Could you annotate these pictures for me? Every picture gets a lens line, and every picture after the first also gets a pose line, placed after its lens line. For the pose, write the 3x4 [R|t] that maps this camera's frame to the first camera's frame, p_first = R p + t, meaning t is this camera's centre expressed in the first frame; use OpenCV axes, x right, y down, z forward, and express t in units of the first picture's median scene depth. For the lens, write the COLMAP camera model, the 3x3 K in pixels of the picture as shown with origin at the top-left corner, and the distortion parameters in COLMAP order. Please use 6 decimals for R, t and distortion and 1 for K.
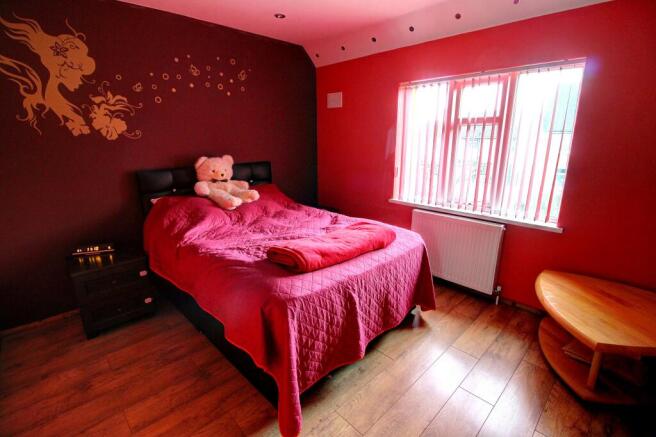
lens RADIAL K [[304.3, 0, 328.0], [0, 304.3, 218.5], [0, 0, 1]] dist [-0.000052, -0.000109]
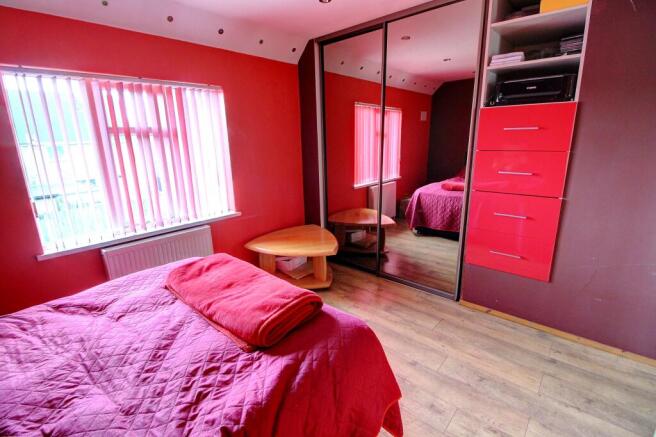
lens RADIAL K [[304.3, 0, 328.0], [0, 304.3, 218.5], [0, 0, 1]] dist [-0.000052, -0.000109]
pose [[-0.079537, -0.248476, 0.965367, -0.533156], [0.282246, 0.923191, 0.260875, -0.168830], [-0.956039, 0.293220, -0.003297, 0.587406]]
